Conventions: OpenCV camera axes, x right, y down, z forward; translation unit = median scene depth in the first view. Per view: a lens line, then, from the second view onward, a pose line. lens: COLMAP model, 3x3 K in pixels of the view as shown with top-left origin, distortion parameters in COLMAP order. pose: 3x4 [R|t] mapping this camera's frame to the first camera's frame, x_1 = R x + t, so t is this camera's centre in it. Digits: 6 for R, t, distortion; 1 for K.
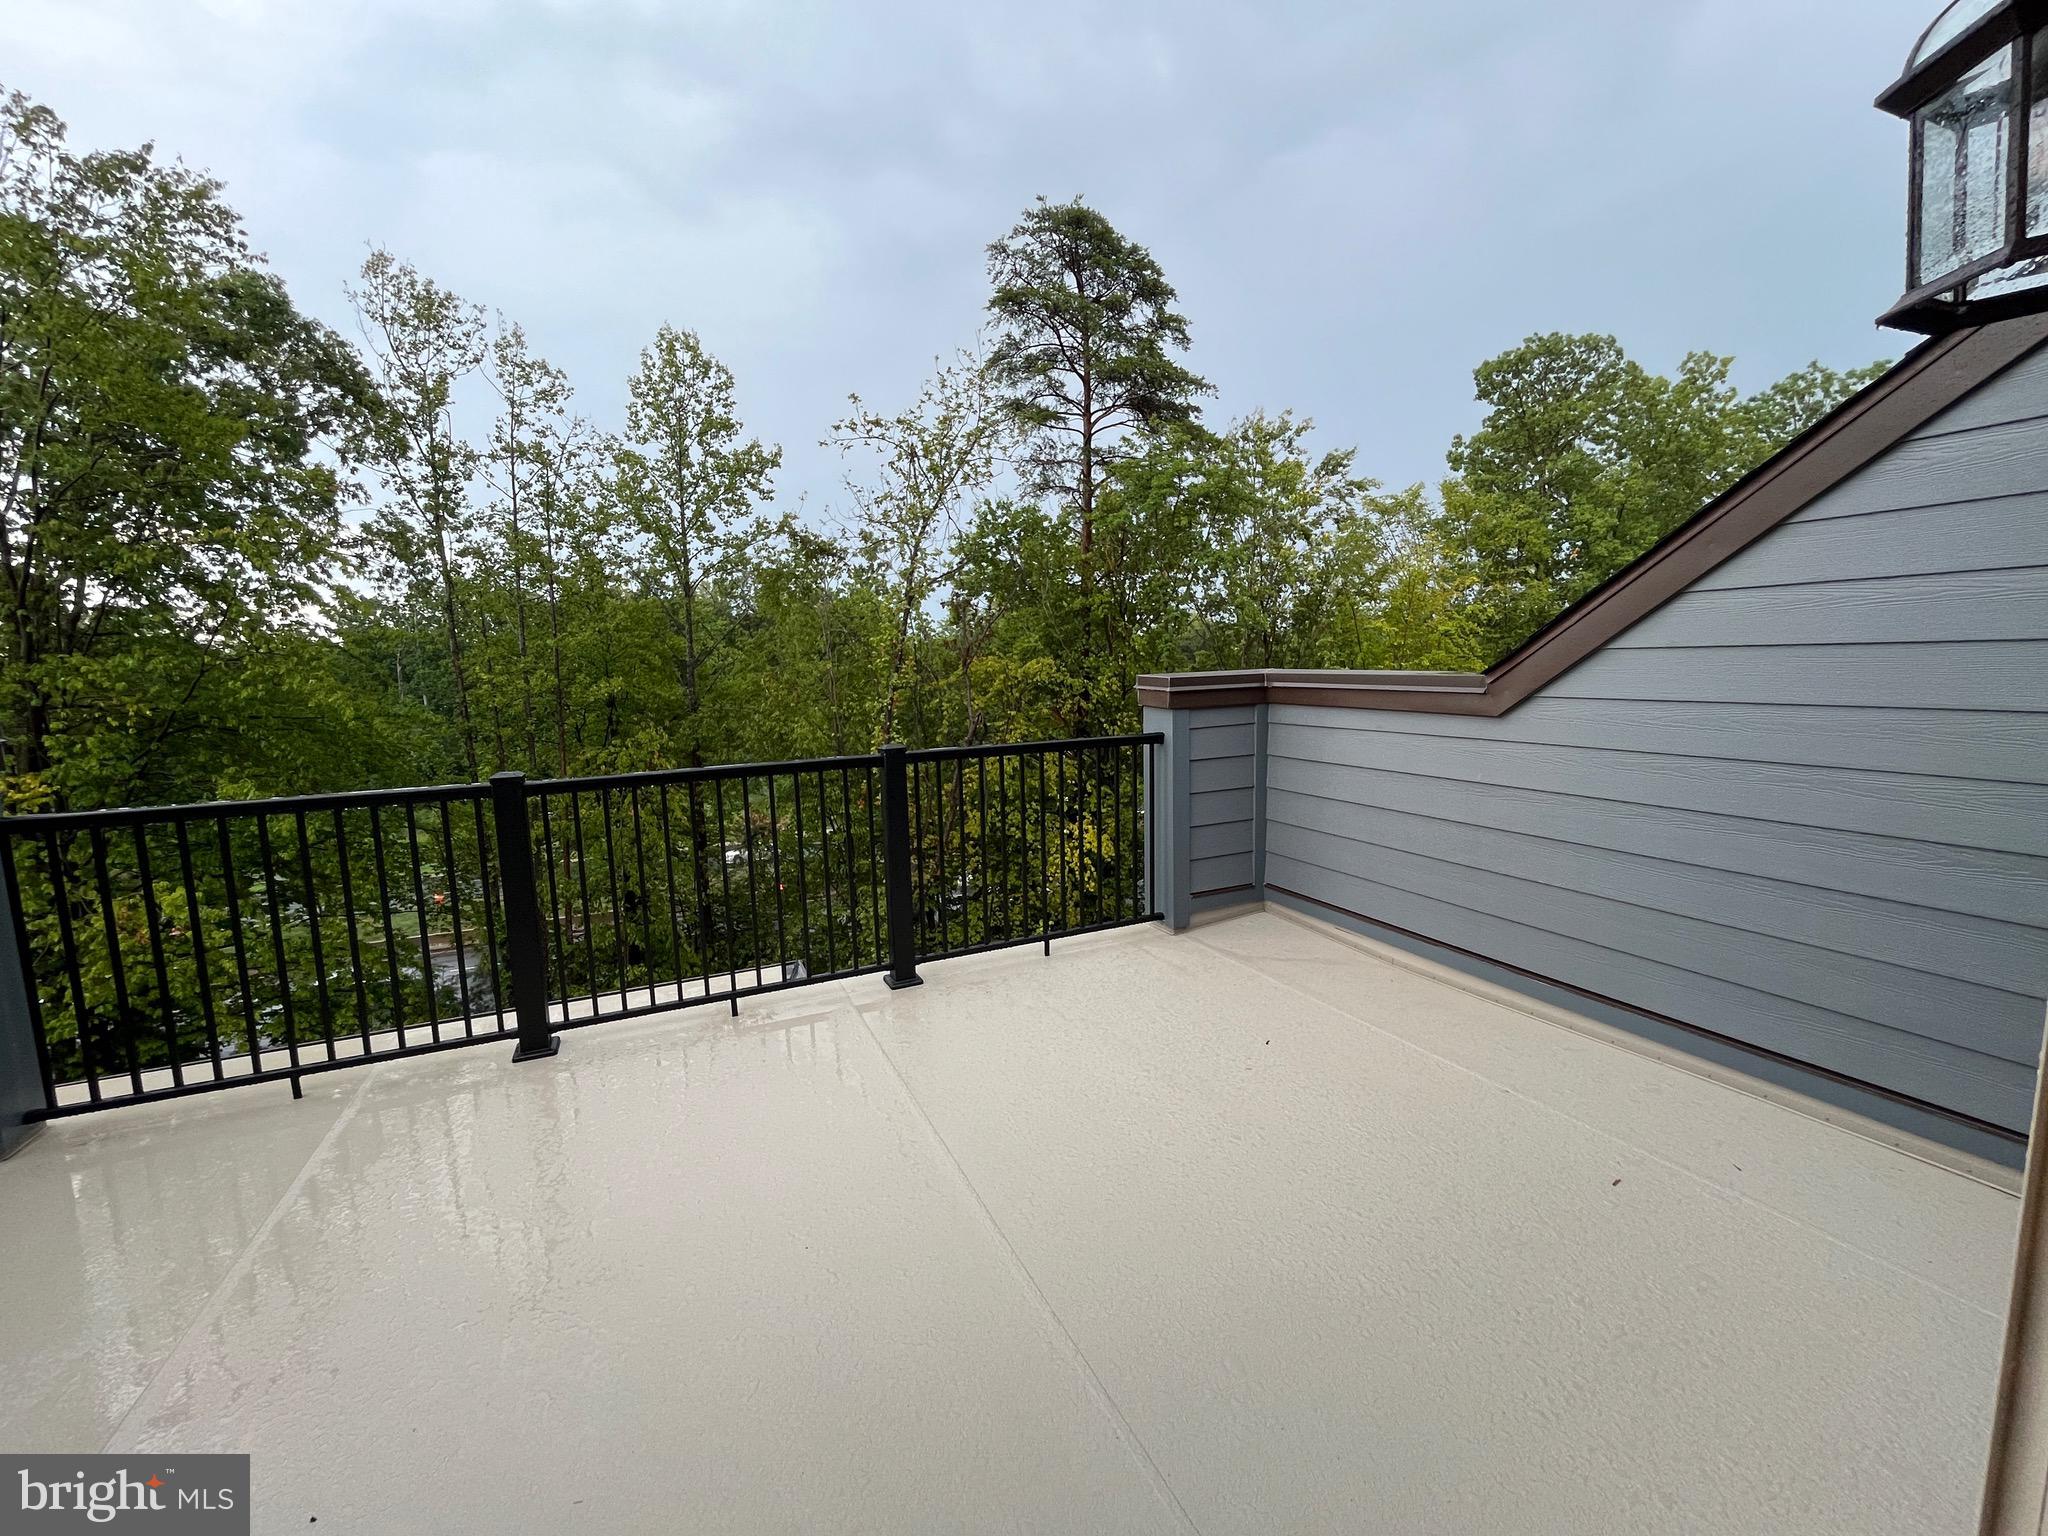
lens RADIAL K [[830.6, 0, 1026.2], [0, 830.6, 762.4], [0, 0, 1]] dist [-0.004454, 0.001202]
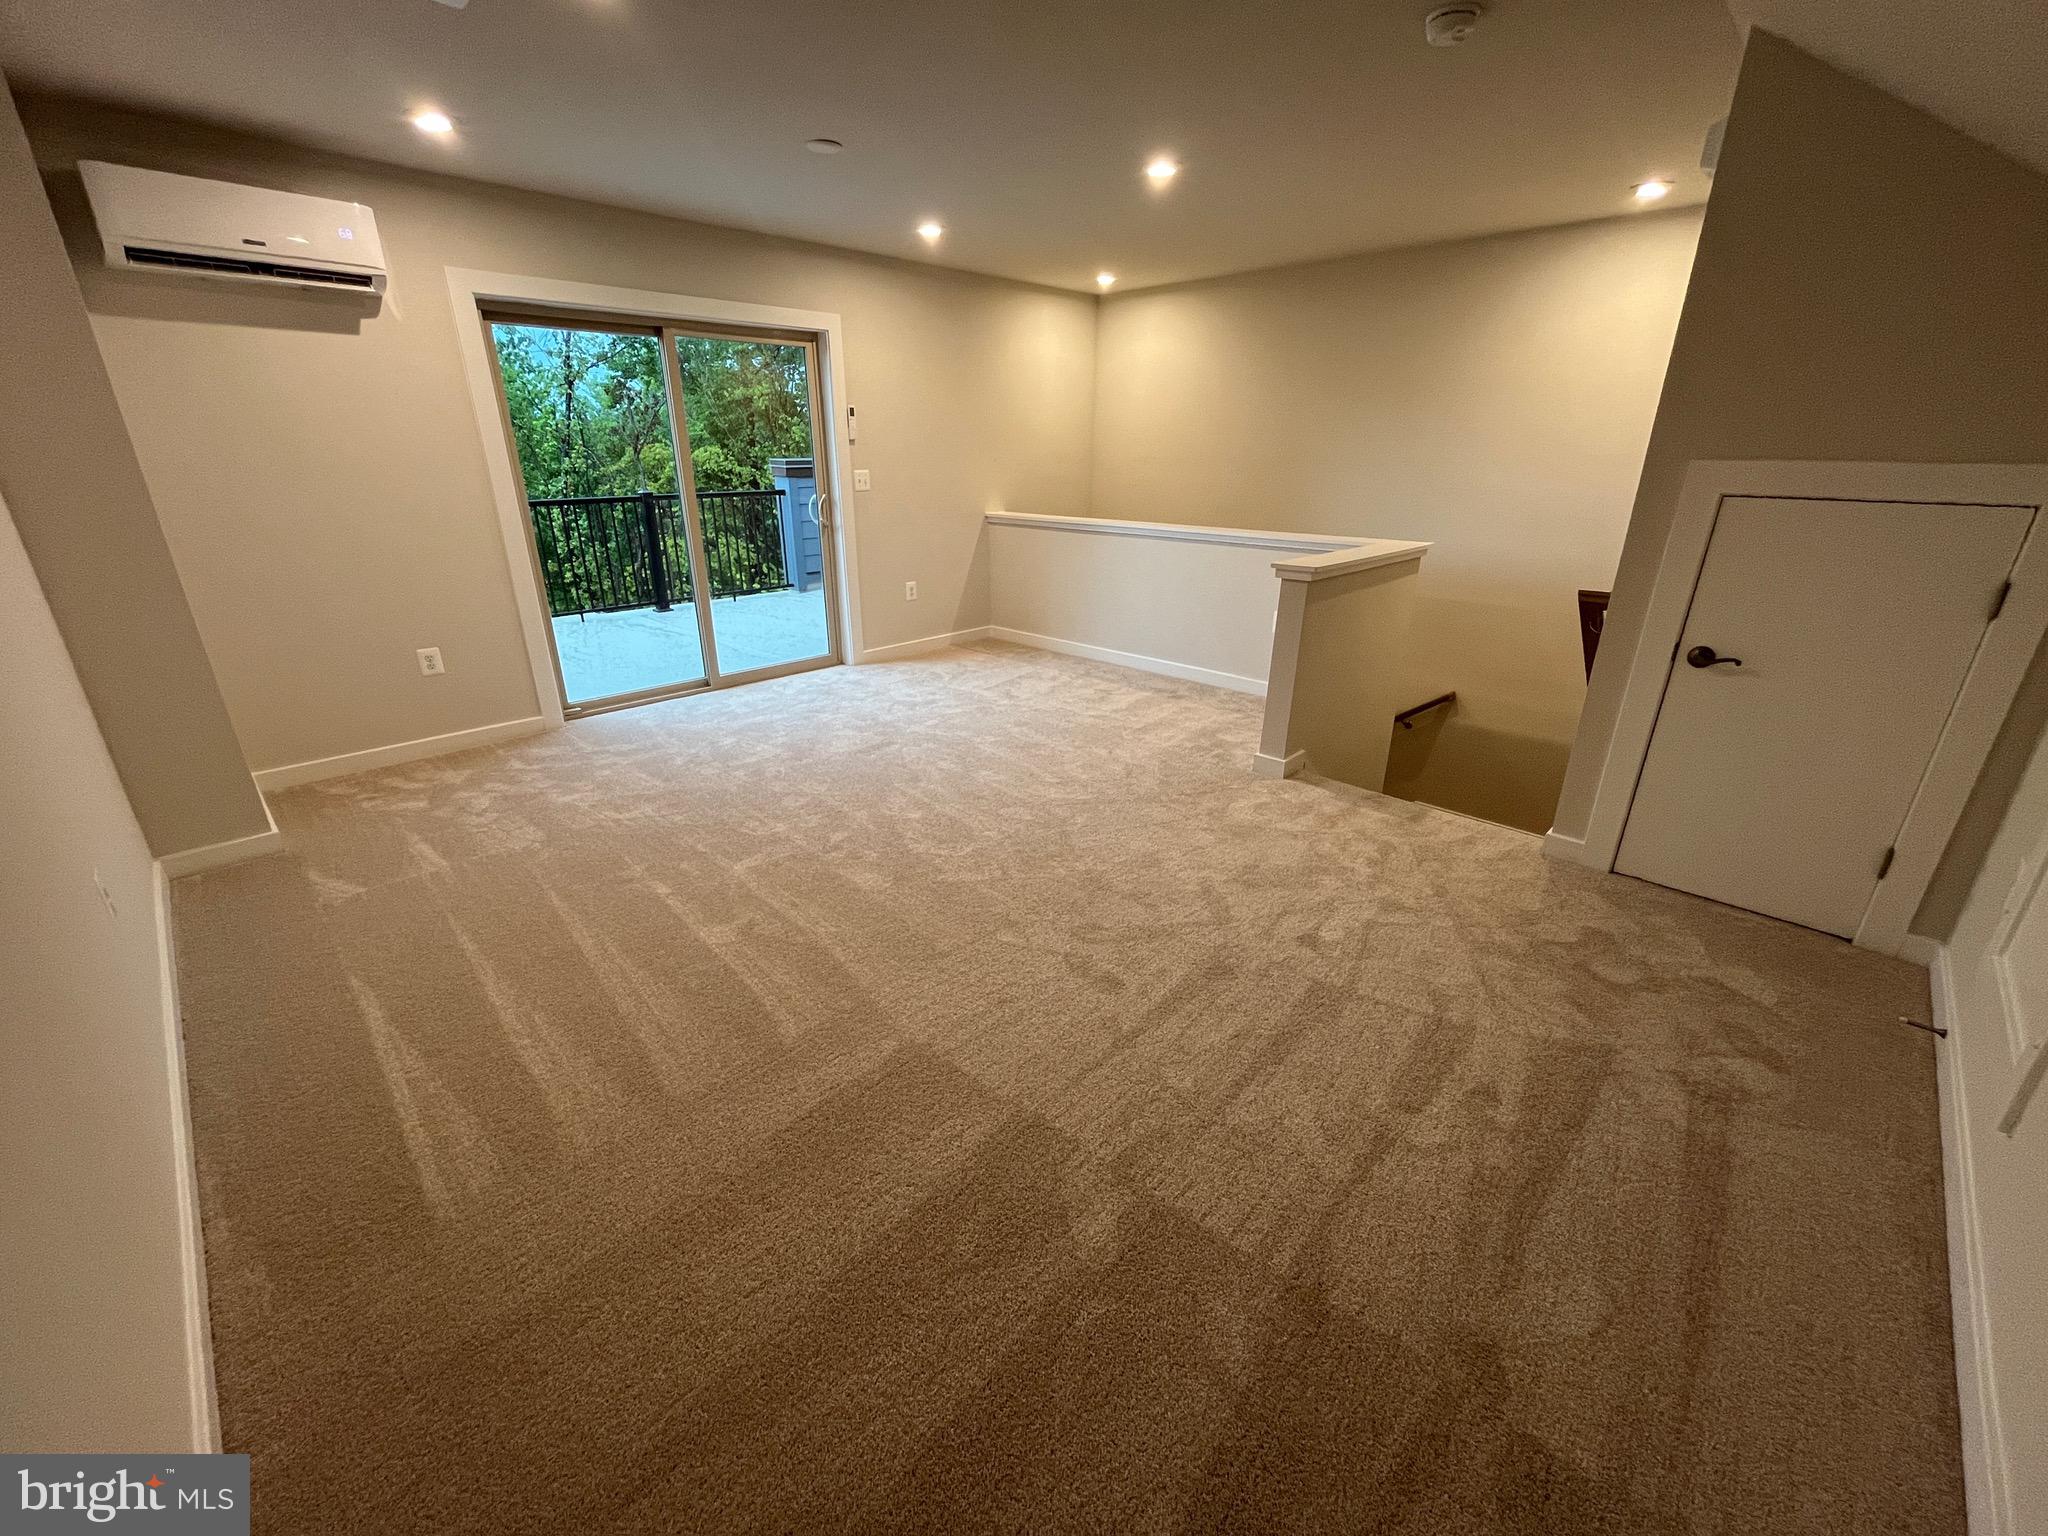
lens RADIAL K [[830.6, 0, 1022.9], [0, 830.6, 765.0], [0, 0, 1]] dist [-0.004454, 0.001202]
pose [[0.934607, -0.099254, 0.341553, -0.009321], [0.016133, 0.971117, 0.238058, 0.026928], [-0.355316, -0.216980, 0.909214, -0.222379]]
